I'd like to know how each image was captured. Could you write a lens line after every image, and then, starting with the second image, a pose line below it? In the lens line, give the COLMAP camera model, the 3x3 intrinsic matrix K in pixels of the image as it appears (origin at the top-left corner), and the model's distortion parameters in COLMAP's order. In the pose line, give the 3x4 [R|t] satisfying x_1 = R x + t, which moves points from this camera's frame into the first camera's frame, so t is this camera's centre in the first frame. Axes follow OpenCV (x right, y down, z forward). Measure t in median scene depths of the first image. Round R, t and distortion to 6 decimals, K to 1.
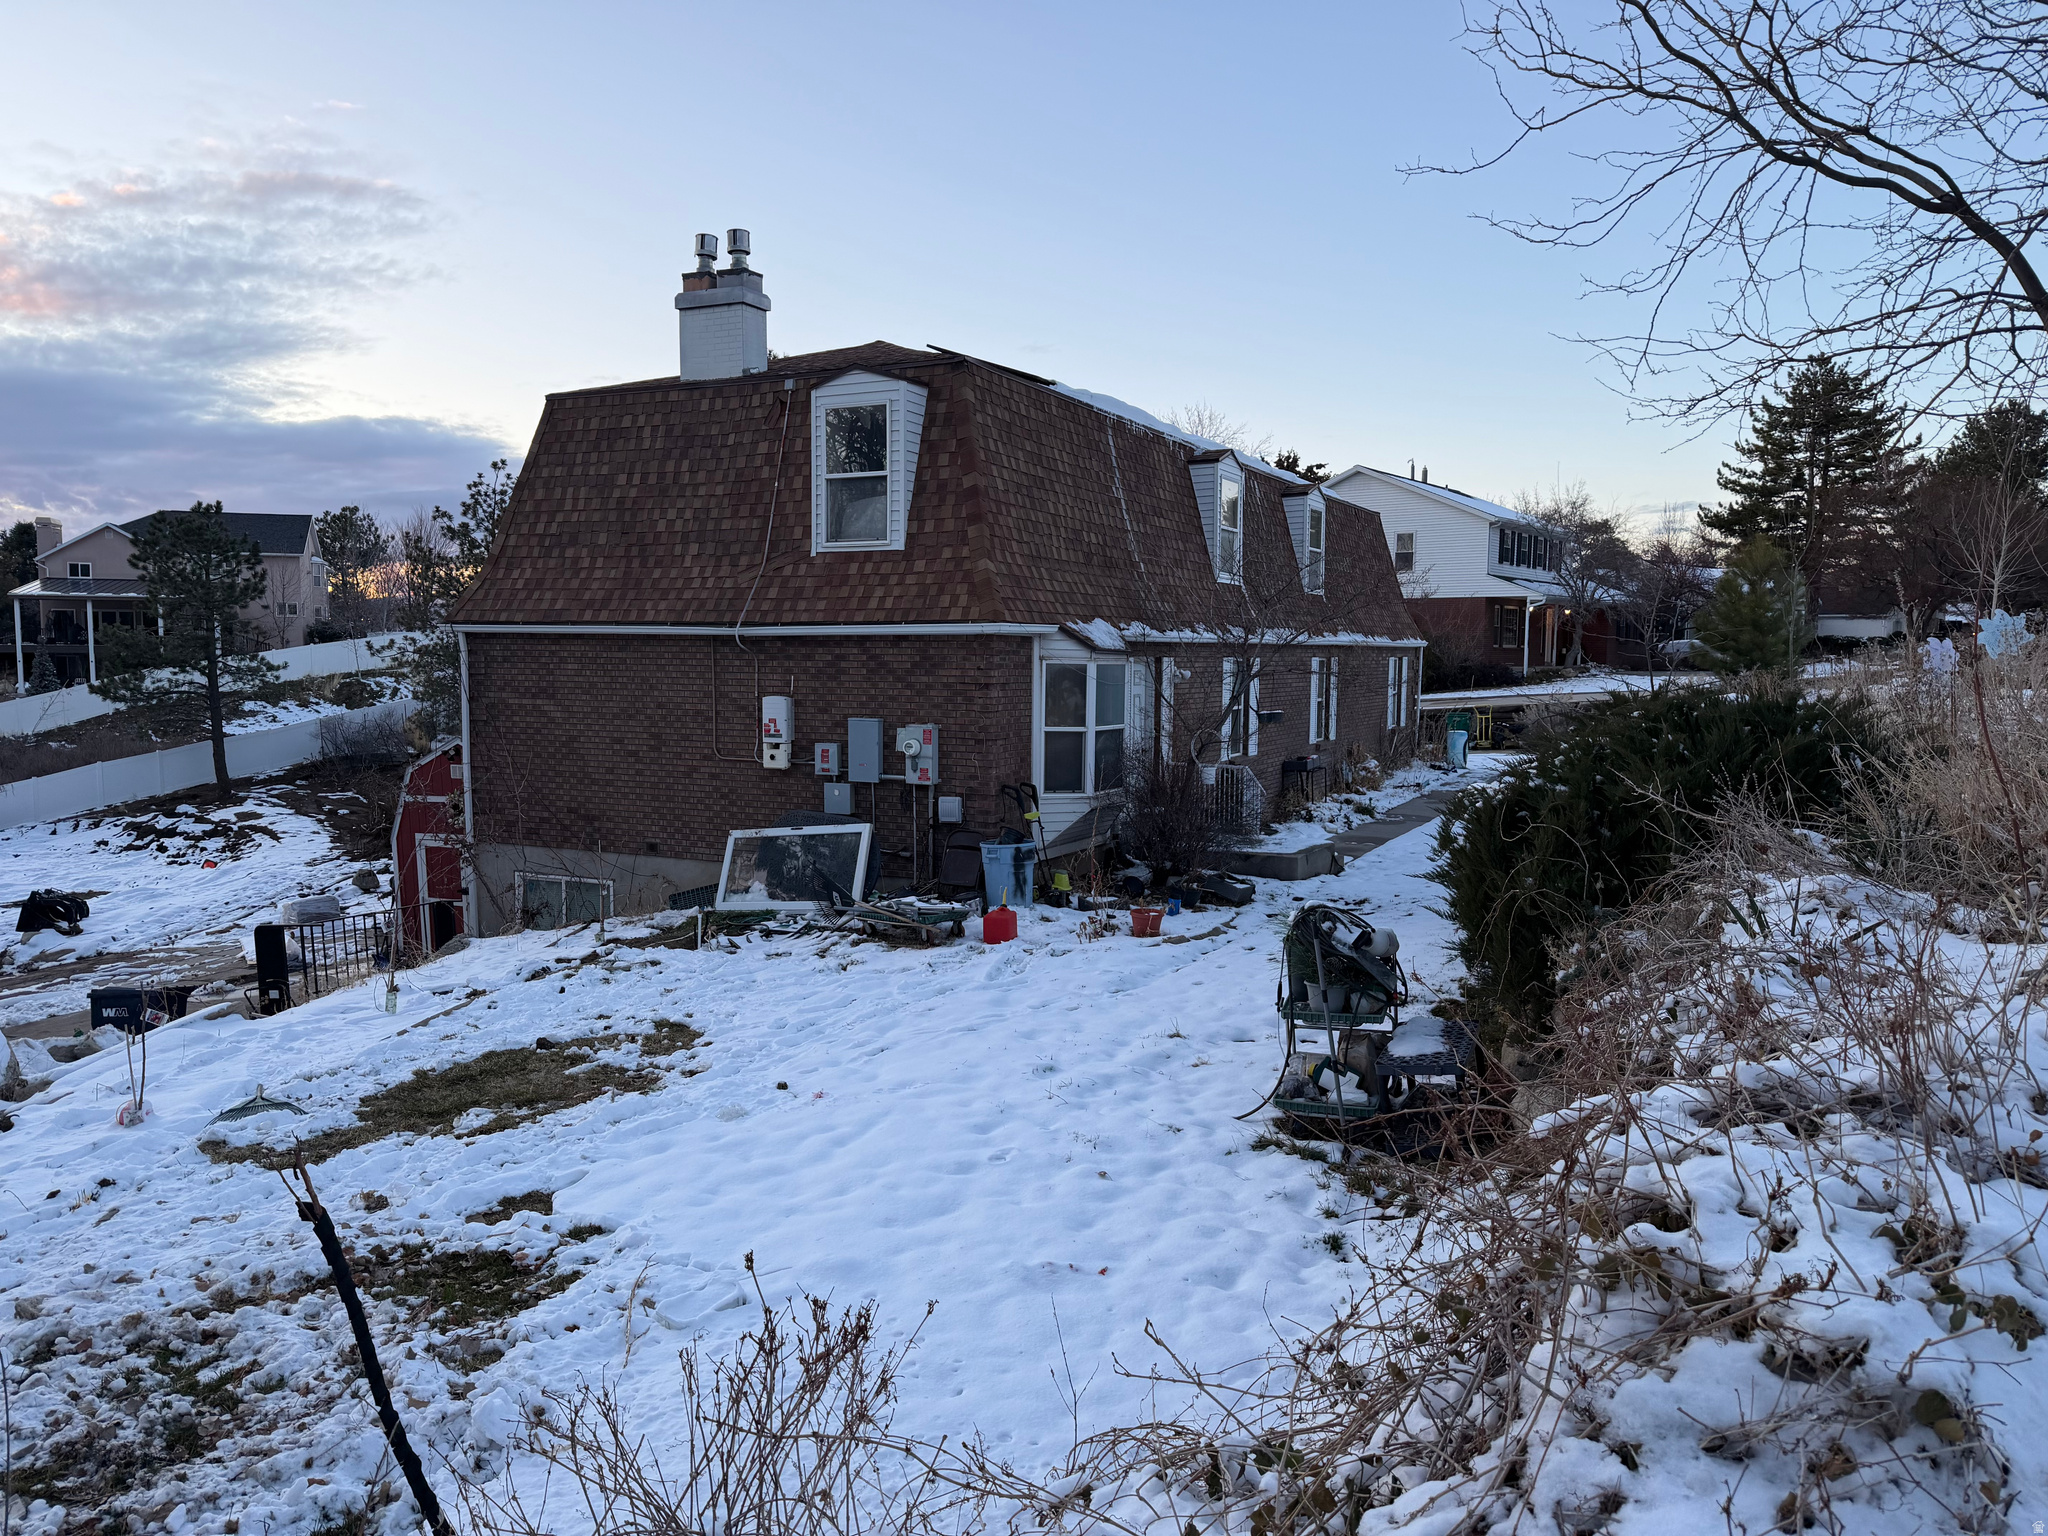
lens RADIAL K [[1424.3, 0, 1024.3], [0, 1424.3, 770.3], [0, 0, 1]] dist [0.074193, -0.087392]
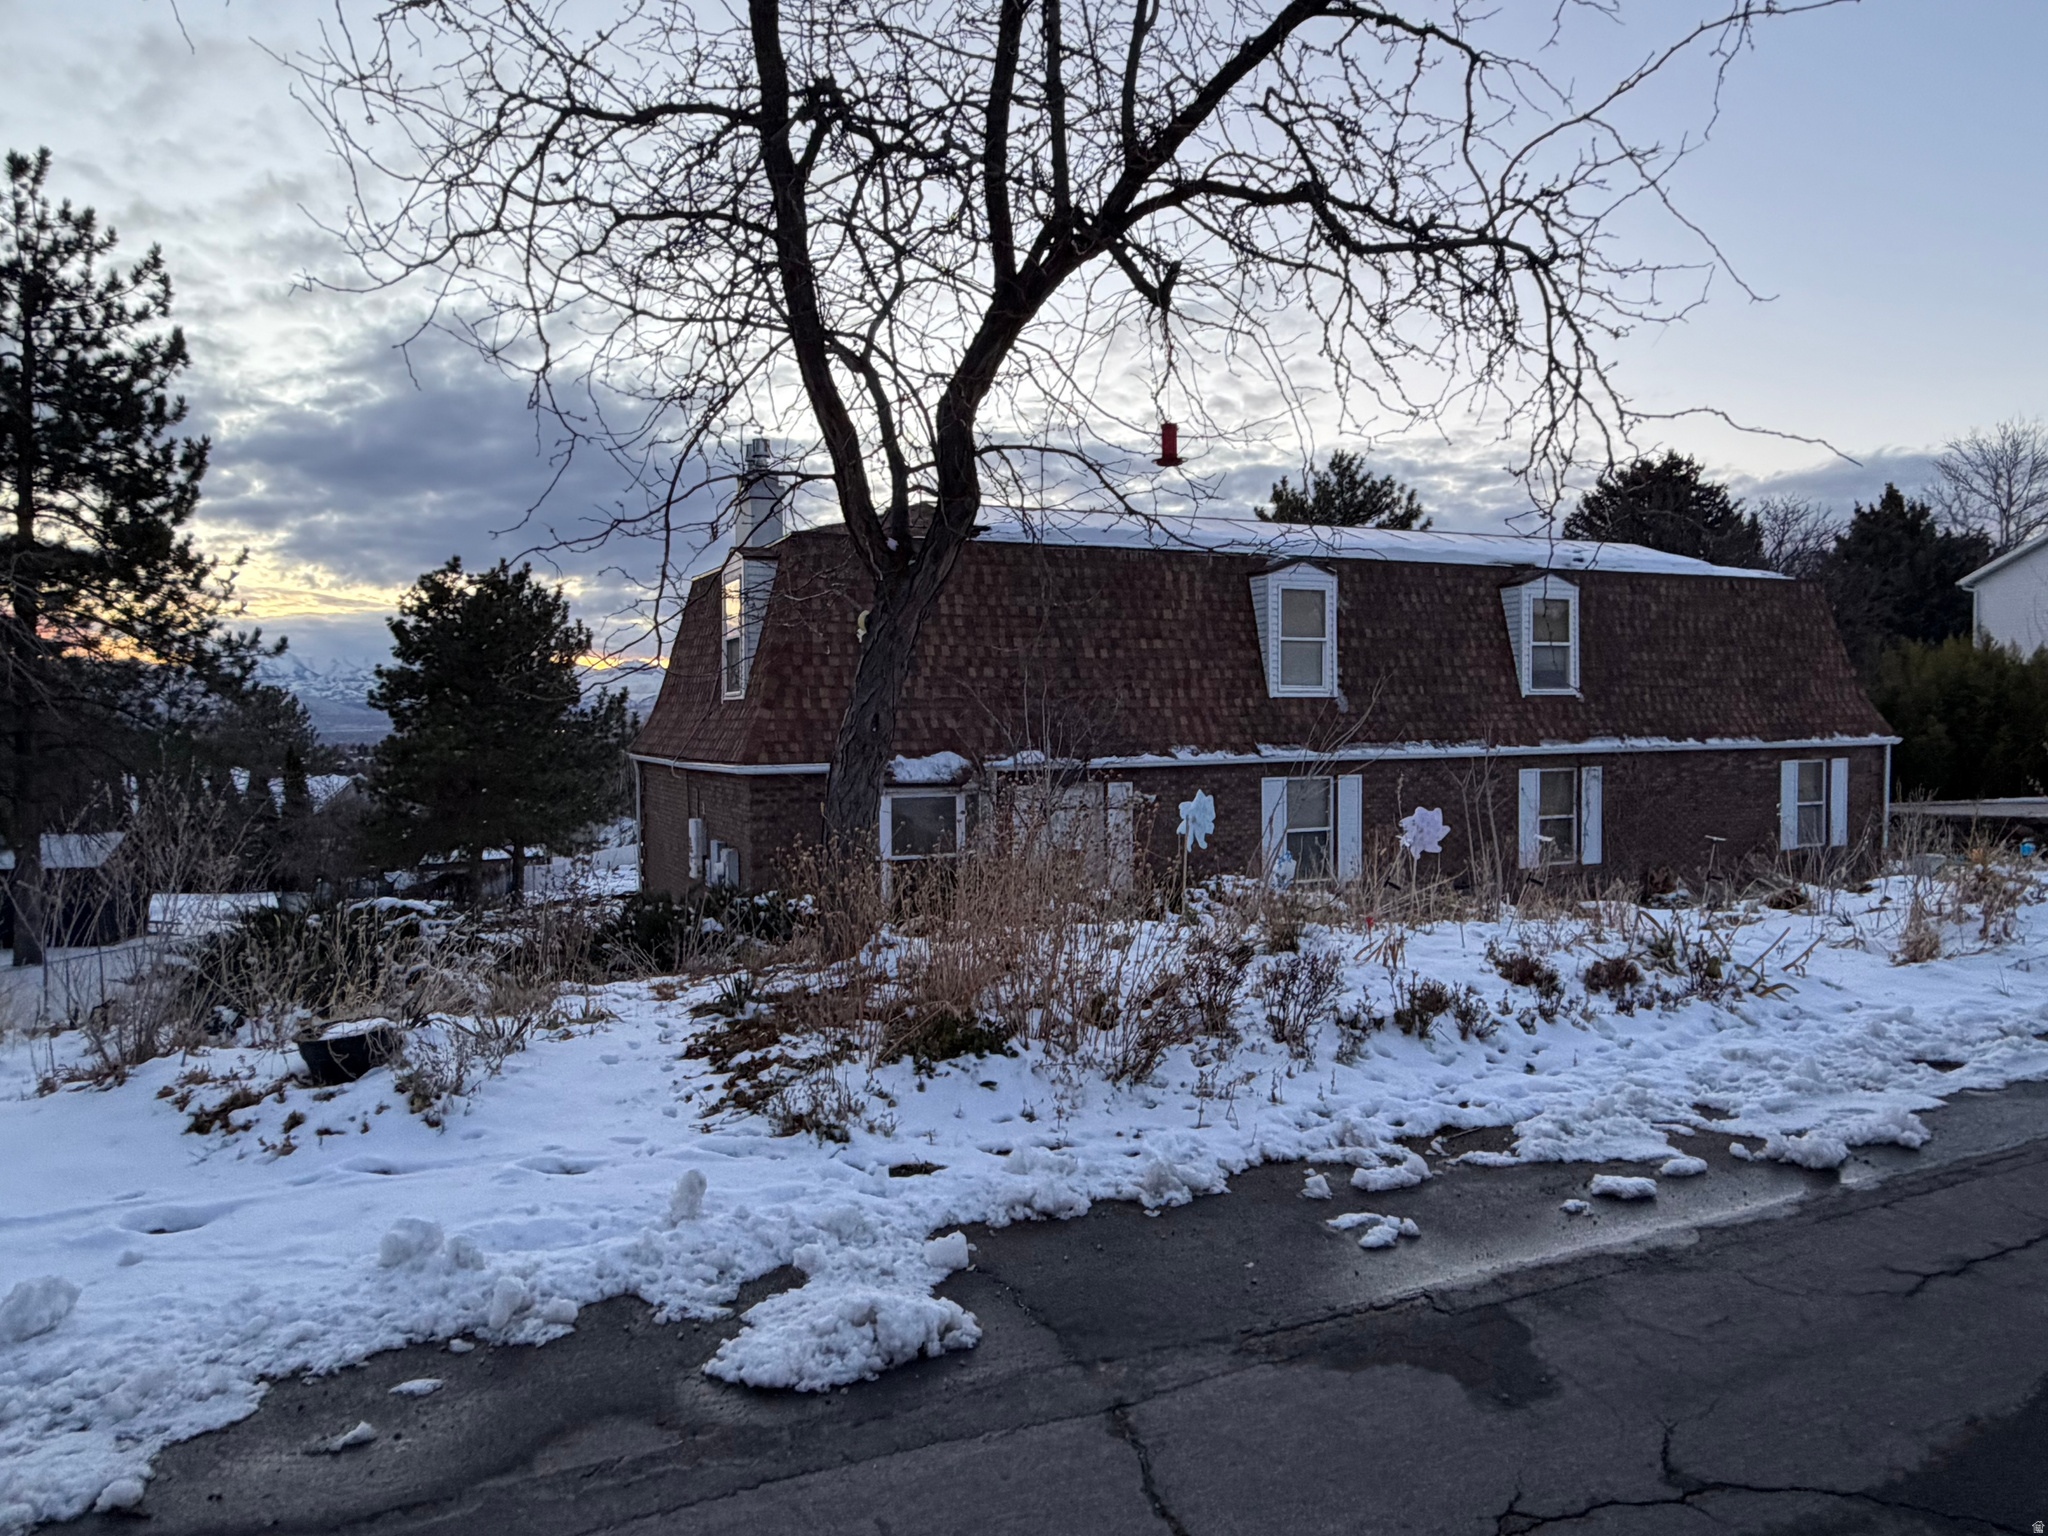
lens RADIAL K [[1373.2, 0, 996.0], [0, 1373.2, 773.1], [0, 0, 1]] dist [-0.000580, 0.016138]
pose [[0.777271, 0.012886, -0.629034, 0.238998], [-0.037224, 0.998981, -0.025532, -0.021617], [0.628064, 0.043261, 0.776959, 0.074016]]
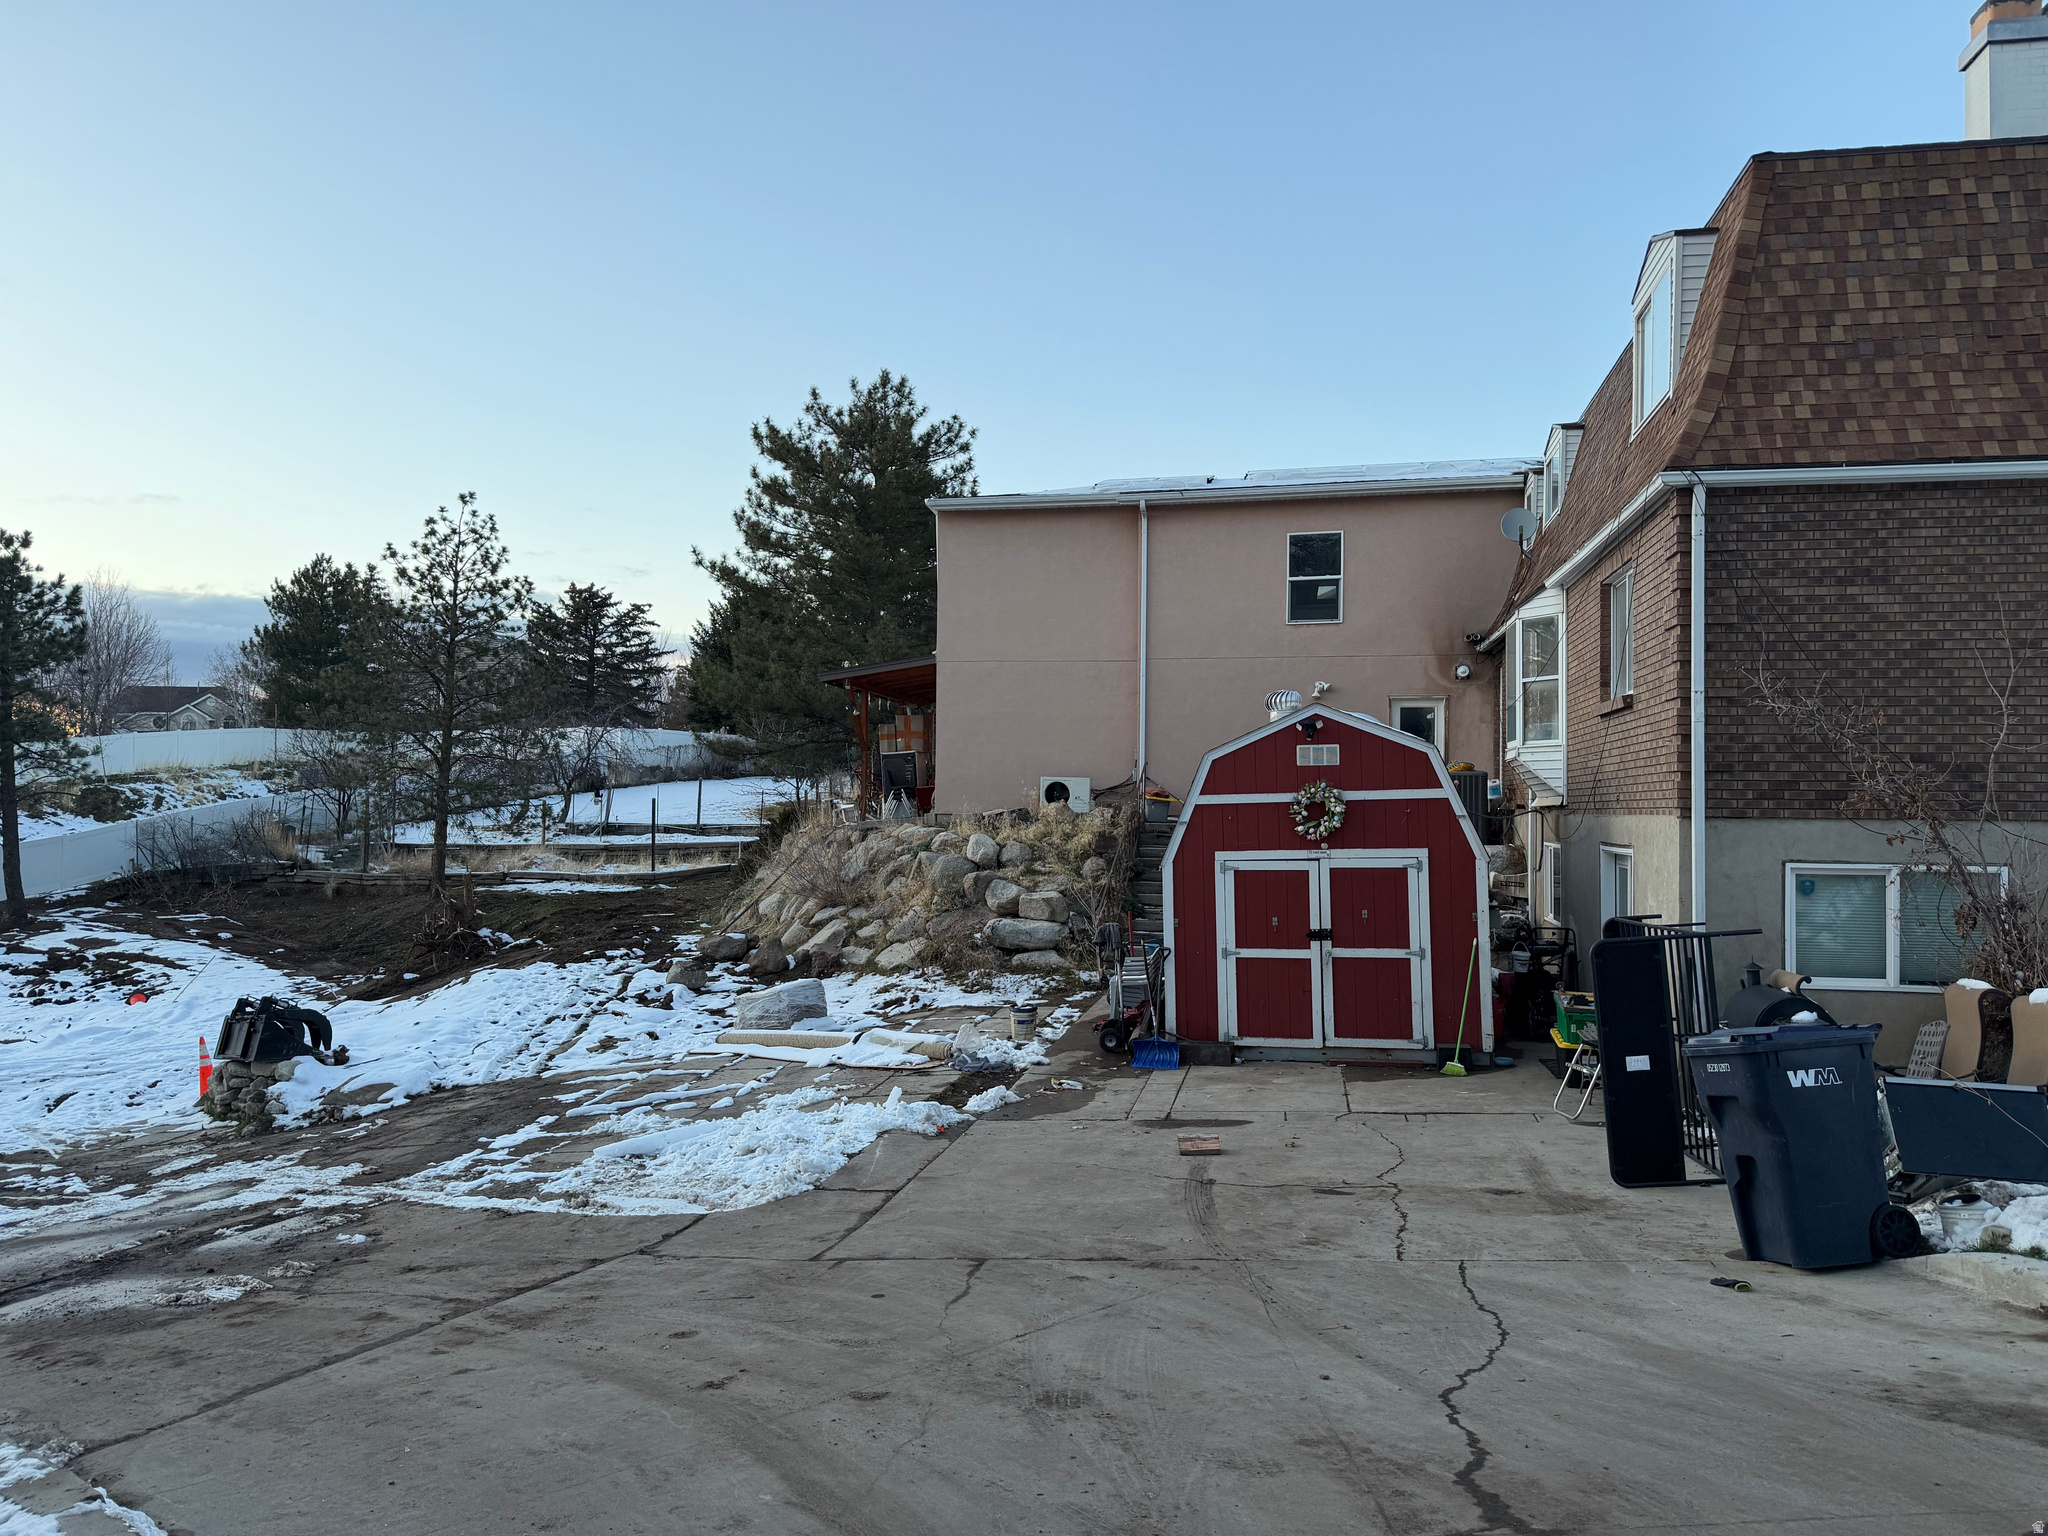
lens RADIAL K [[1424.3, 0, 1031.6], [0, 1424.3, 770.0], [0, 0, 1]] dist [0.074193, -0.087392]
pose [[0.961948, 0.009857, 0.273054, -0.297572], [0.019272, 0.994412, -0.103792, 0.031711], [-0.272551, 0.105105, 0.956383, 0.168596]]
